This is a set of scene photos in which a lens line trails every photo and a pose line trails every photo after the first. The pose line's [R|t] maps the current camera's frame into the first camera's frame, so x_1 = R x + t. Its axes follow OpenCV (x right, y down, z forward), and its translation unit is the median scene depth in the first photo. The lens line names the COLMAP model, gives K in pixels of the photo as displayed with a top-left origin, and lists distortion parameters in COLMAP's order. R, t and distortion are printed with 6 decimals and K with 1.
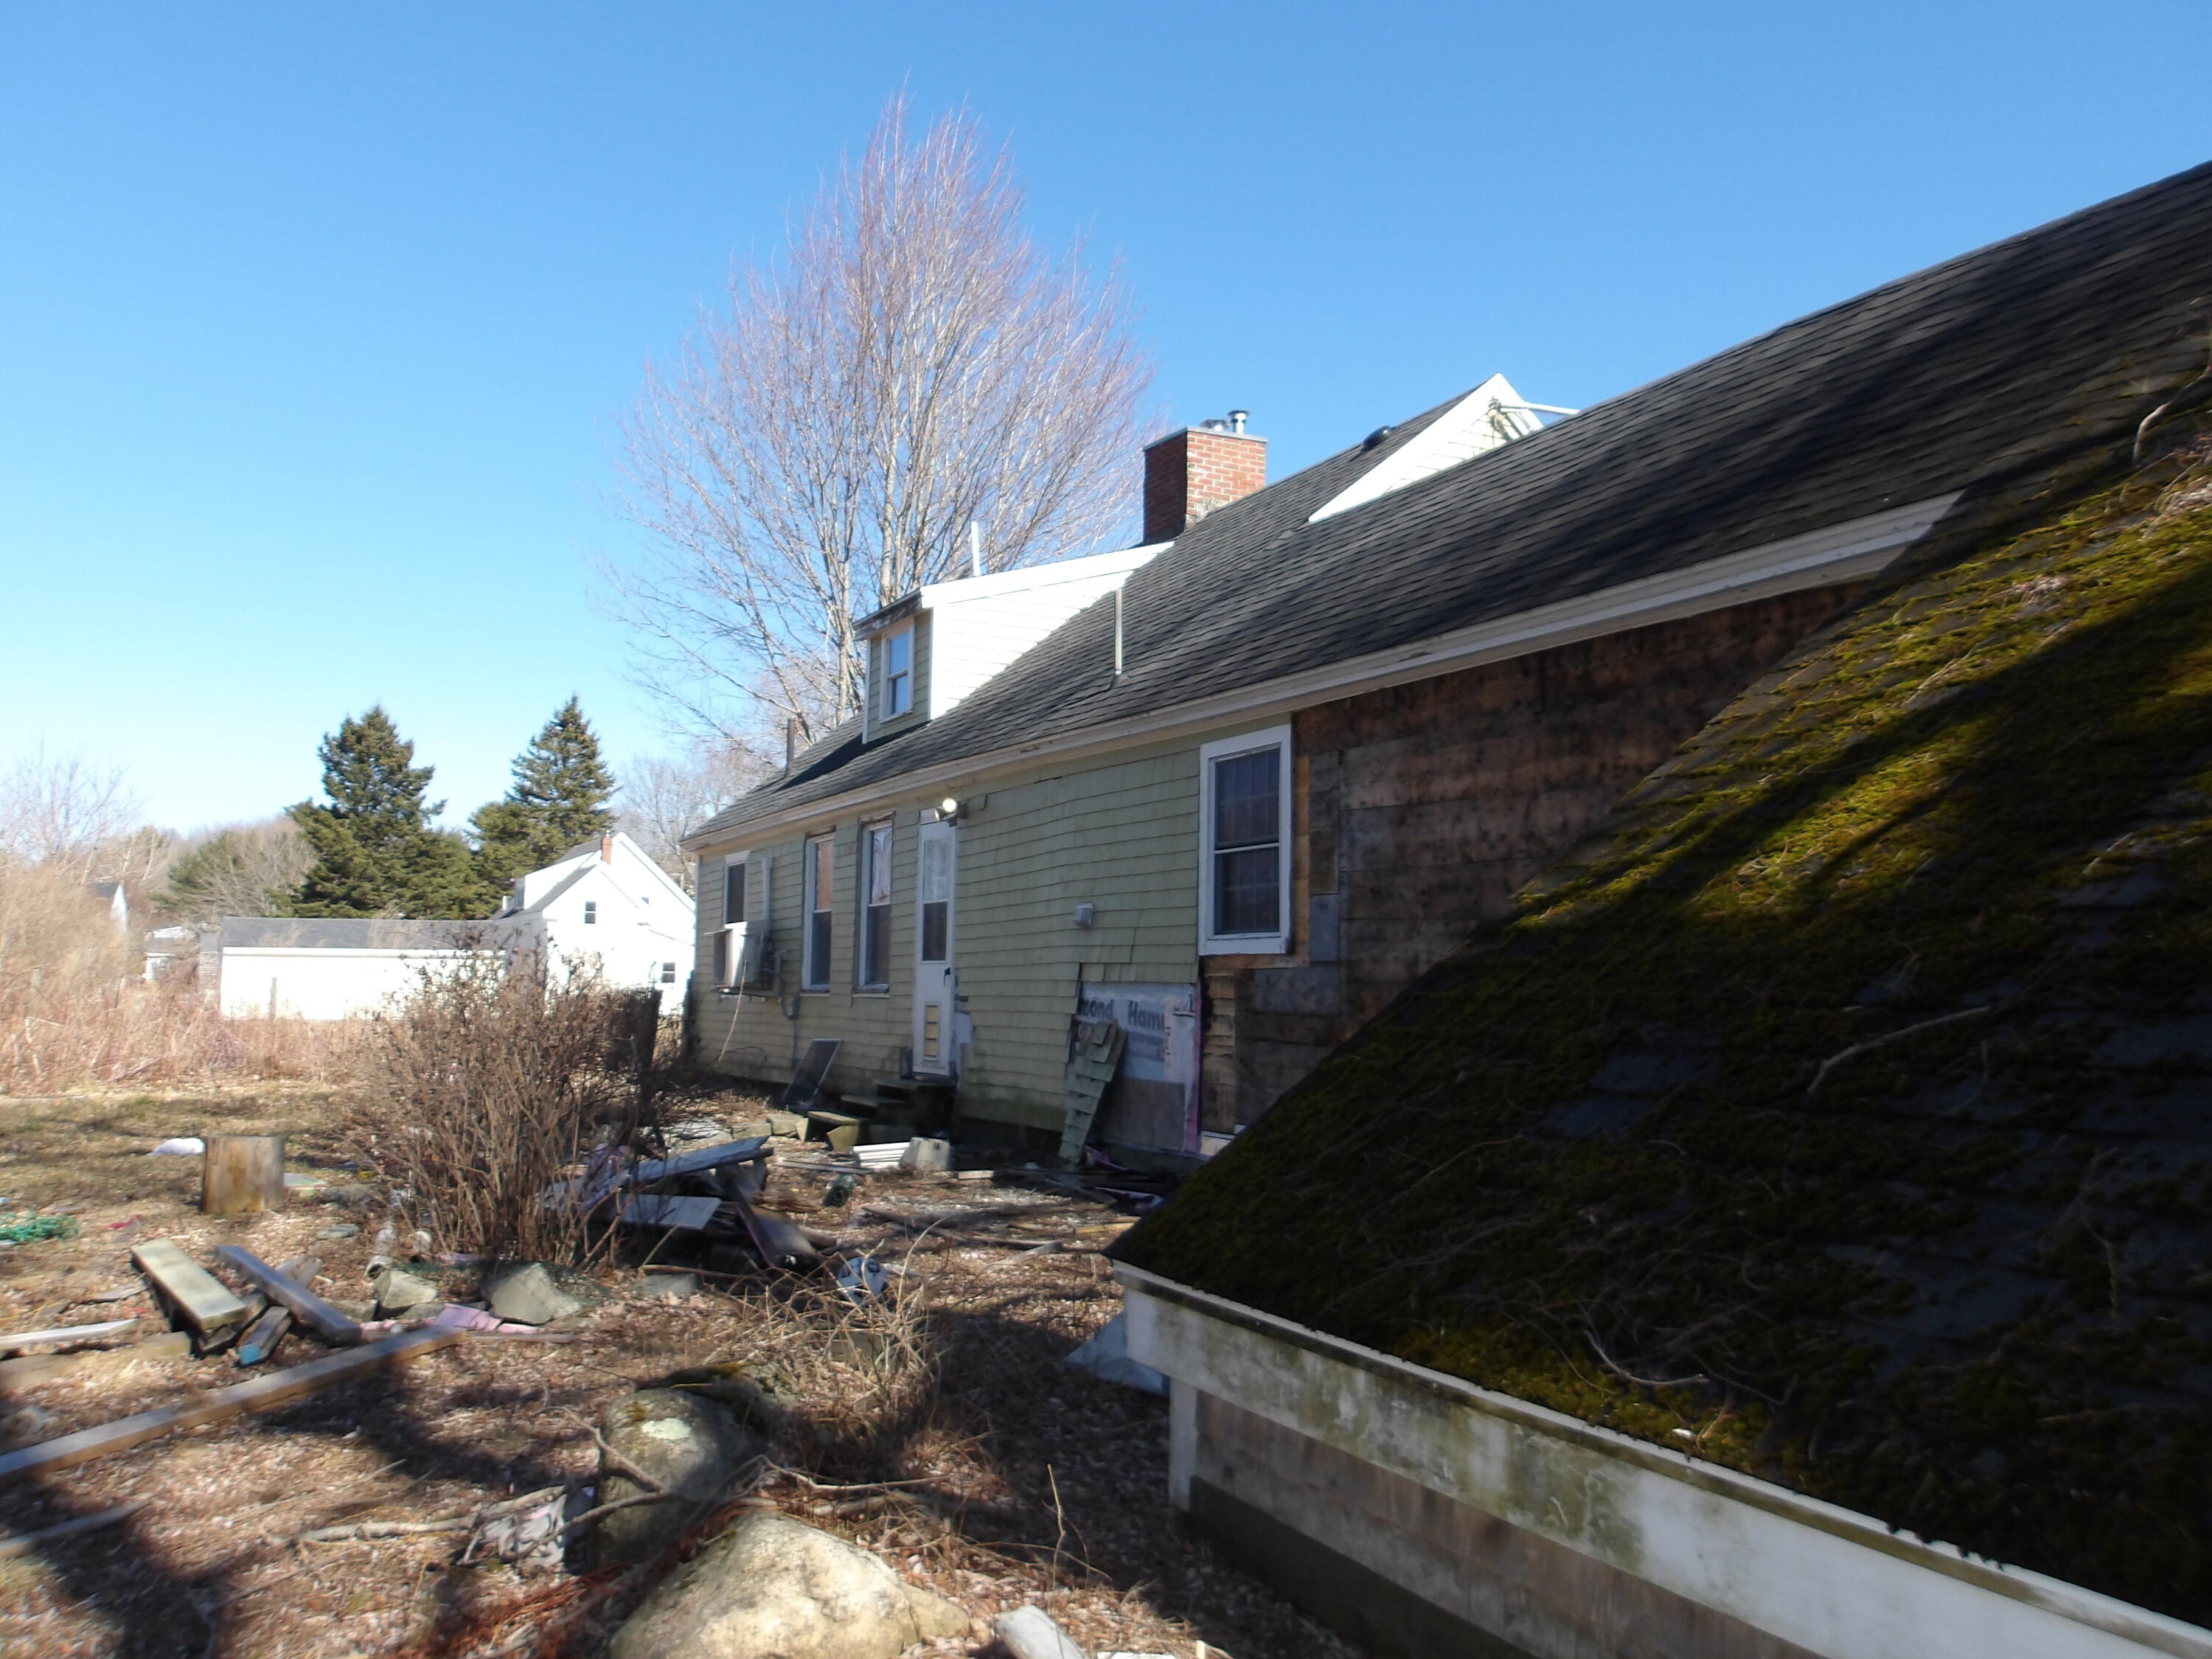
lens RADIAL K [[1817.8, 0, 1106.6], [0, 1817.8, 829.9], [0, 0, 1]] dist [0.003515, 0.000393]
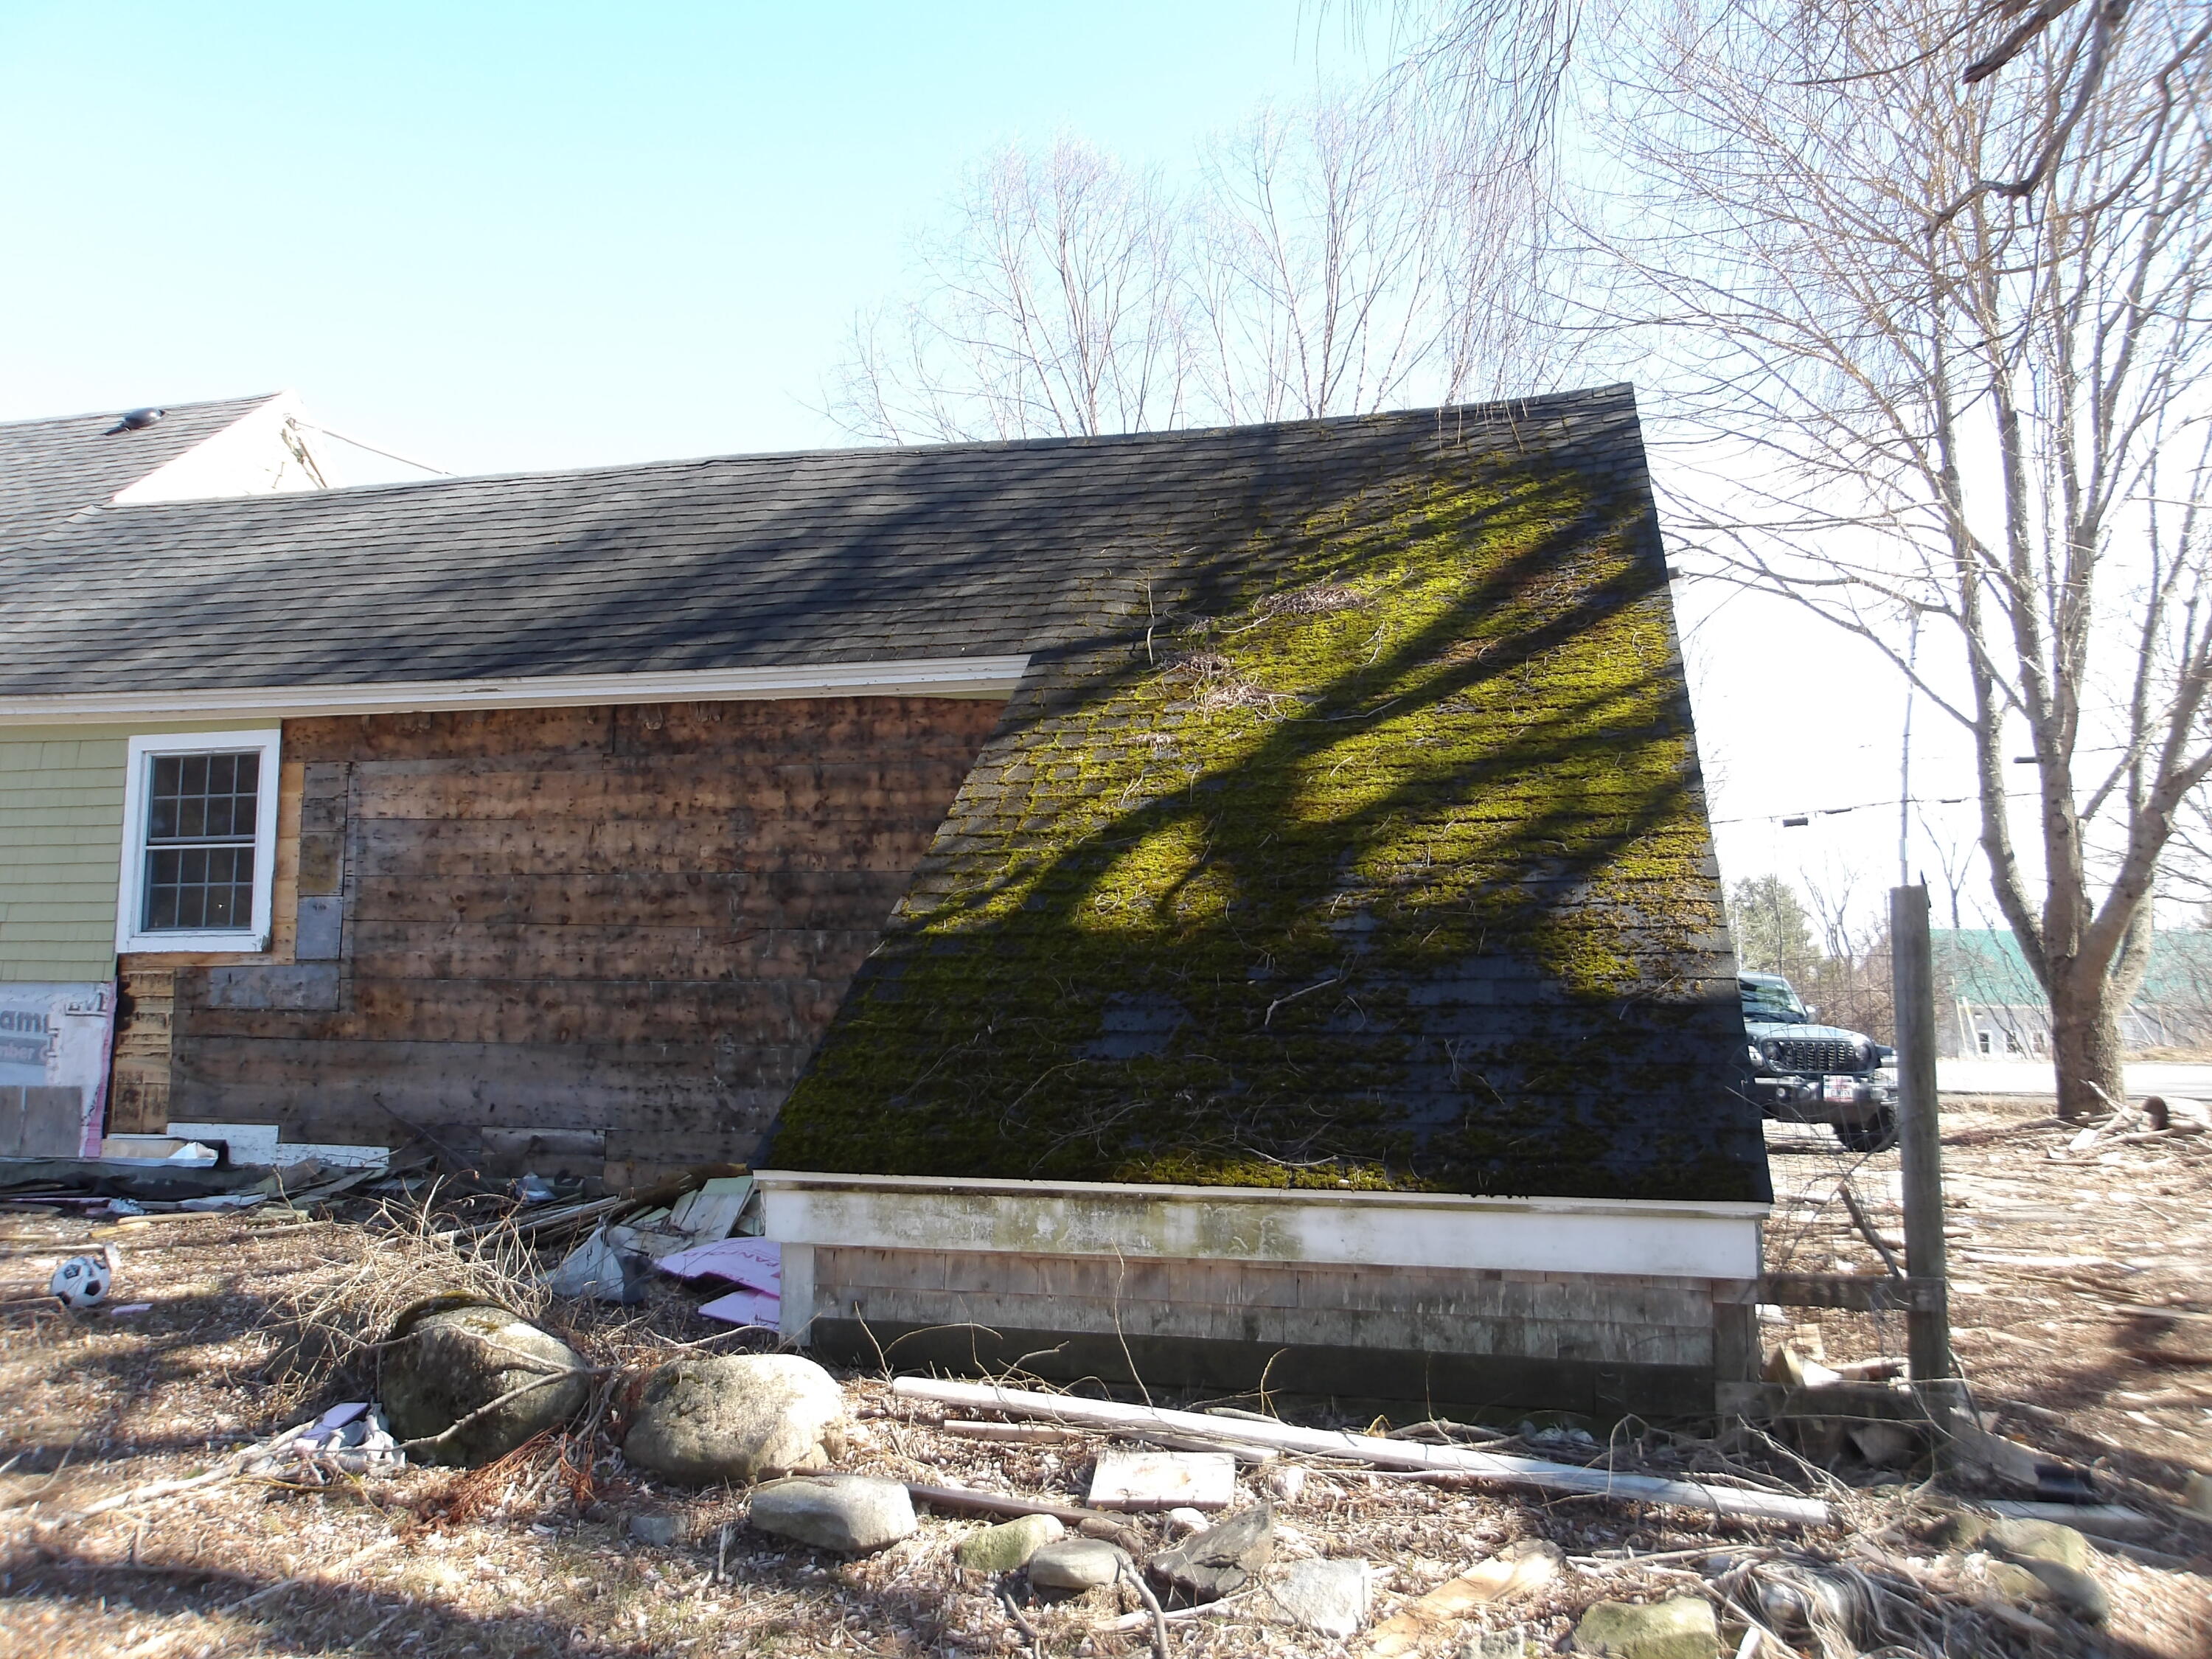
lens RADIAL K [[1817.8, 0, 1110.9], [0, 1817.8, 825.2], [0, 0, 1]] dist [0.003515, 0.000393]
pose [[0.653923, 0.063280, 0.753910, -0.396980], [-0.058563, 0.997740, -0.032951, 0.002412], [-0.754291, -0.022604, 0.656151, -0.042577]]
